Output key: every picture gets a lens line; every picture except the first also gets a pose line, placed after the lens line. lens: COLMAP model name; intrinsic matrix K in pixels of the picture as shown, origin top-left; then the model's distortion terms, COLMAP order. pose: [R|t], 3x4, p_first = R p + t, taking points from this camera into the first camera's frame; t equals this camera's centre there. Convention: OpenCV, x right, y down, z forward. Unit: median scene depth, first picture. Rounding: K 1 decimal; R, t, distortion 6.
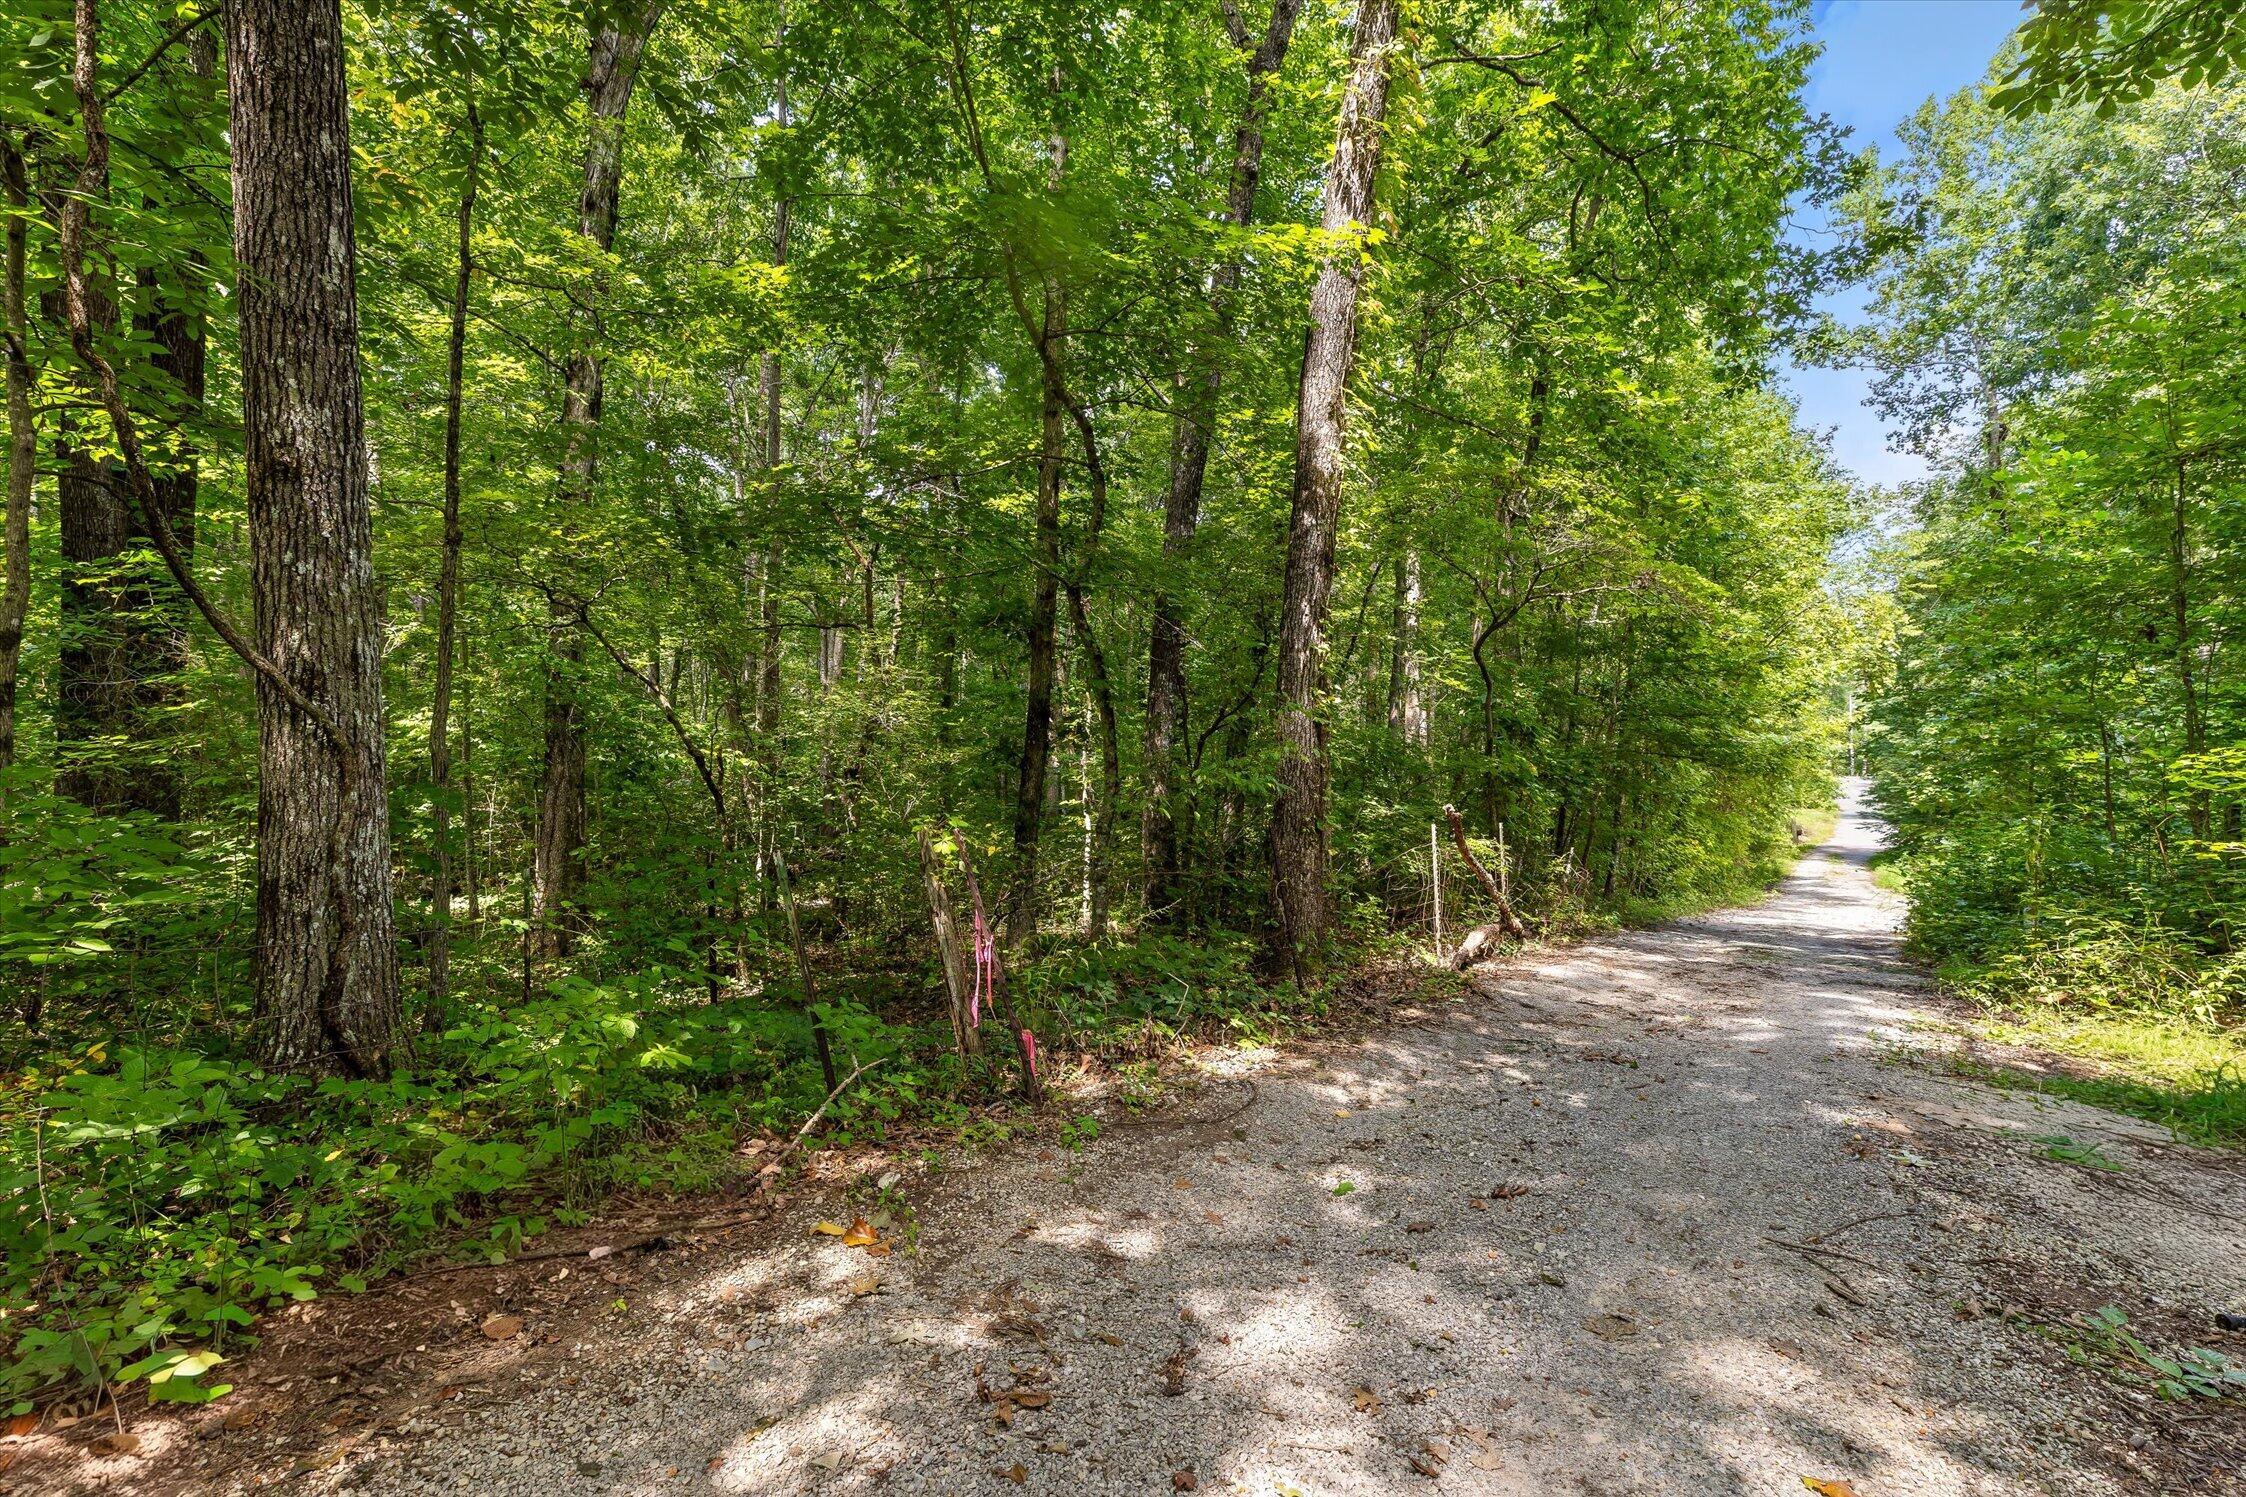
lens RADIAL K [[969.8, 0, 1123.0], [0, 969.8, 748.5], [0, 0, 1]] dist [0.001454, -0.000109]
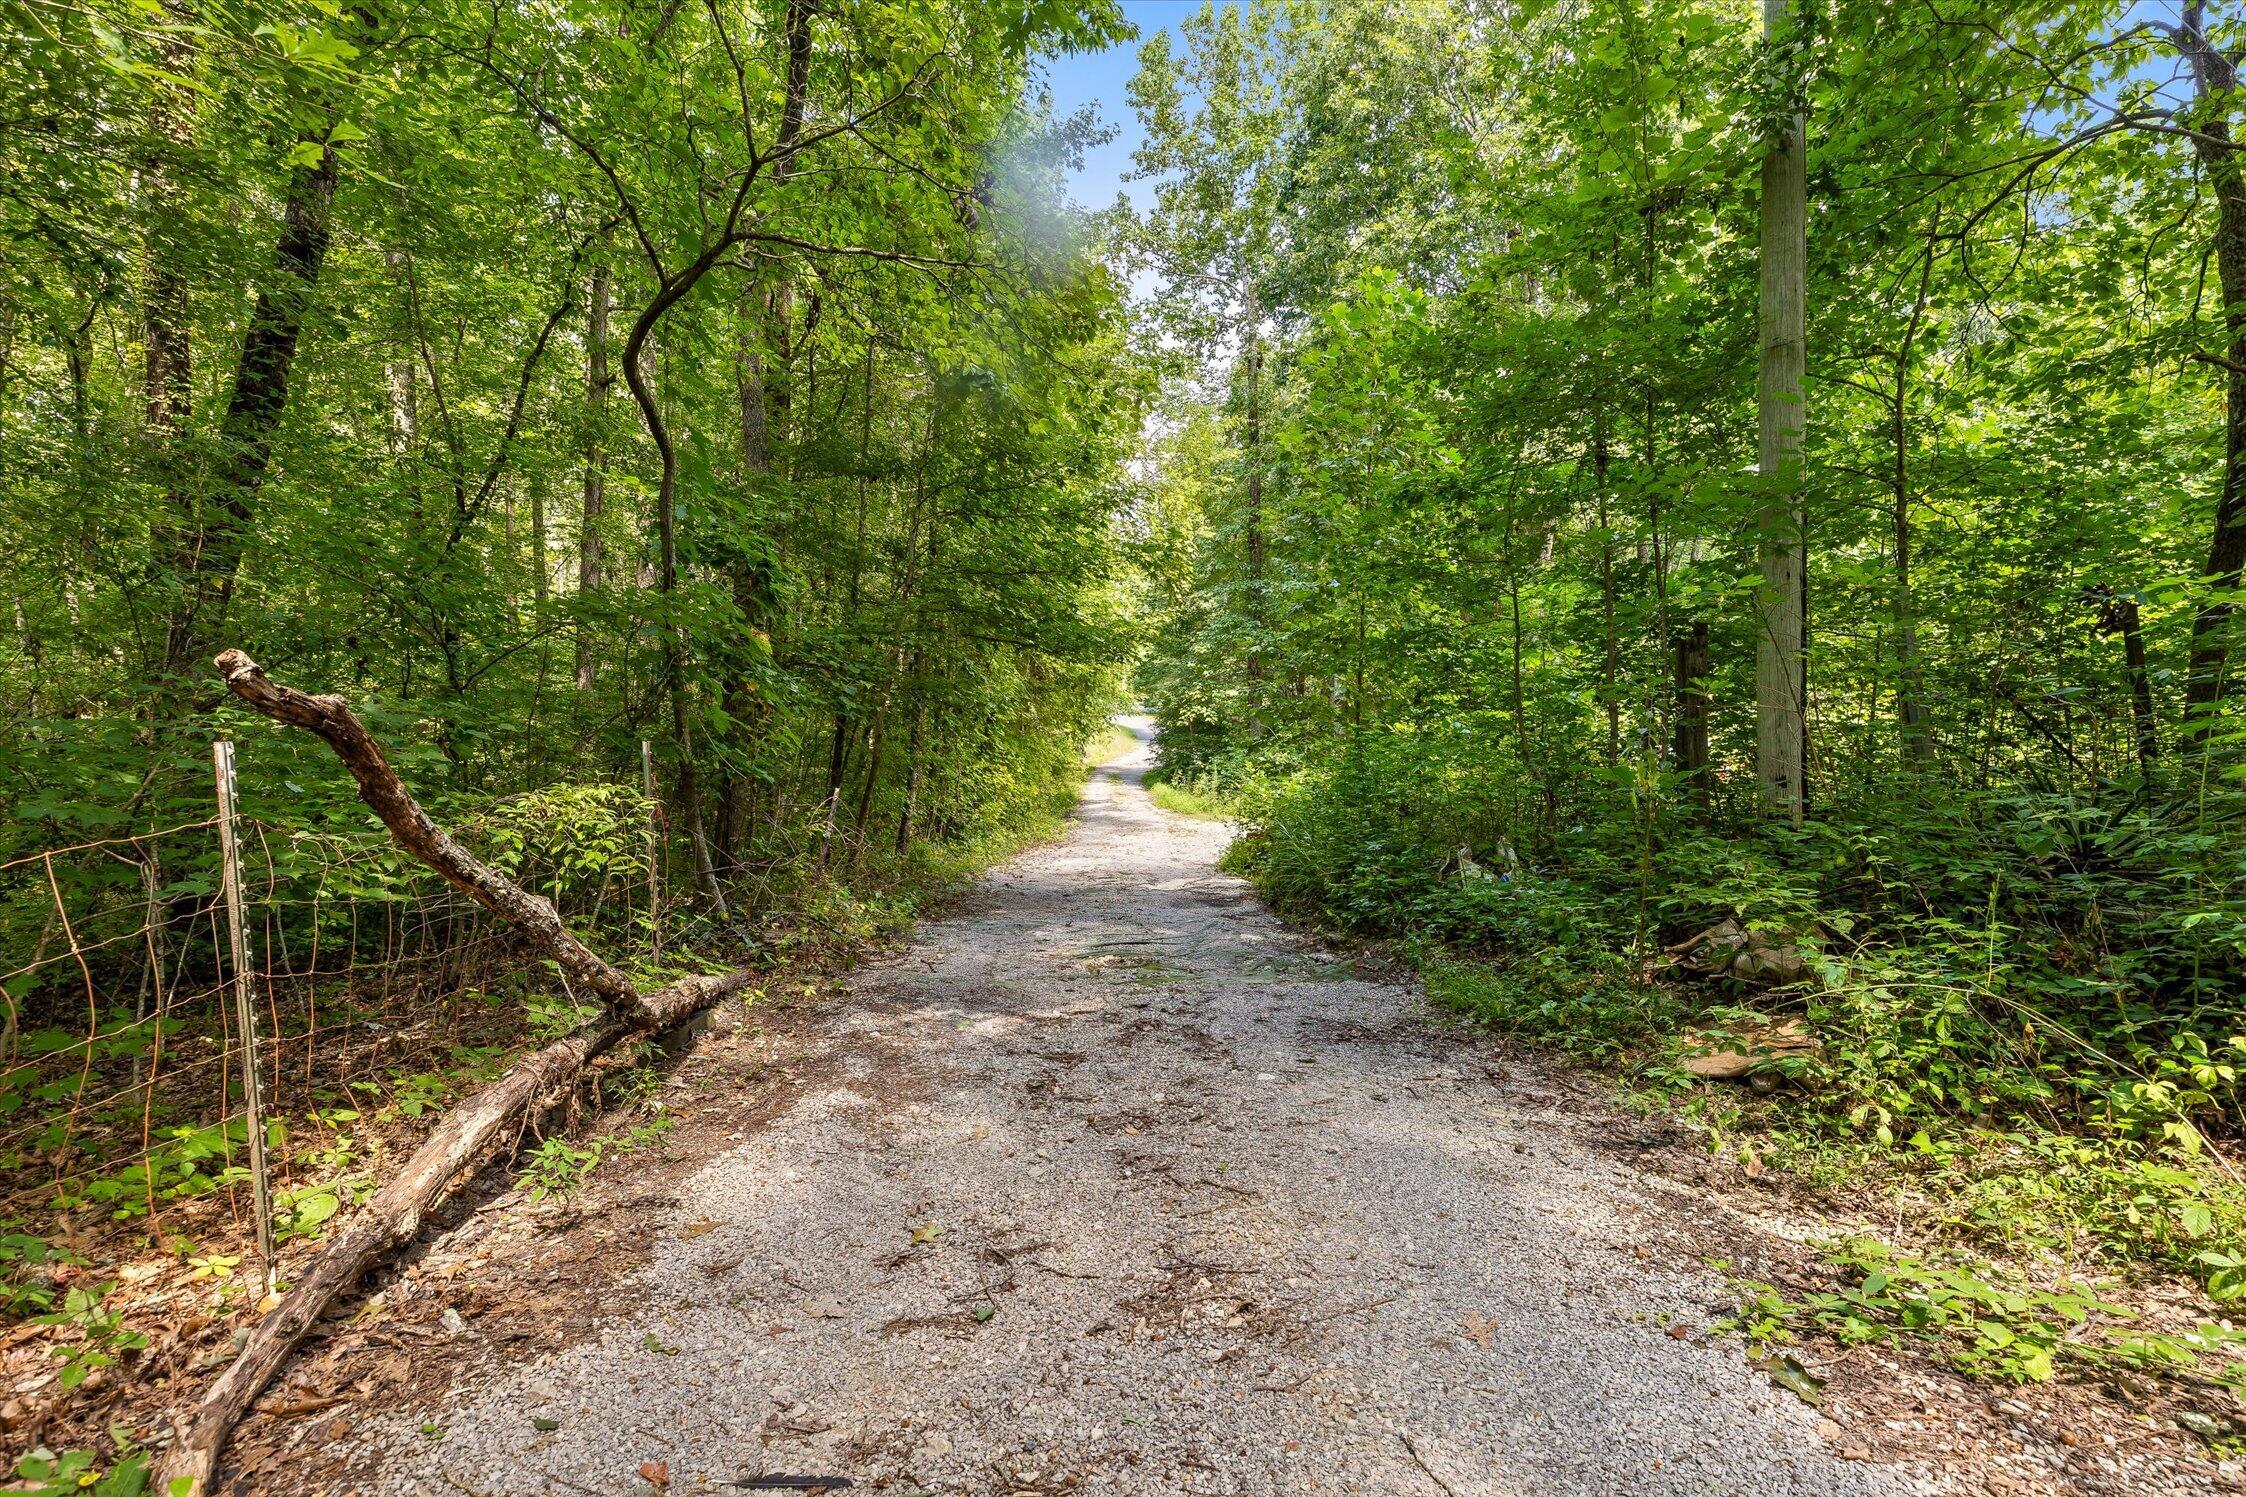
lens RADIAL K [[969.8, 0, 1123.0], [0, 969.8, 748.5], [0, 0, 1]] dist [0.001454, -0.000109]
pose [[0.777591, -0.022986, 0.628350, 0.151099], [-0.020206, 0.997902, 0.061510, 0.026486], [-0.628446, -0.060526, 0.775495, 0.293175]]
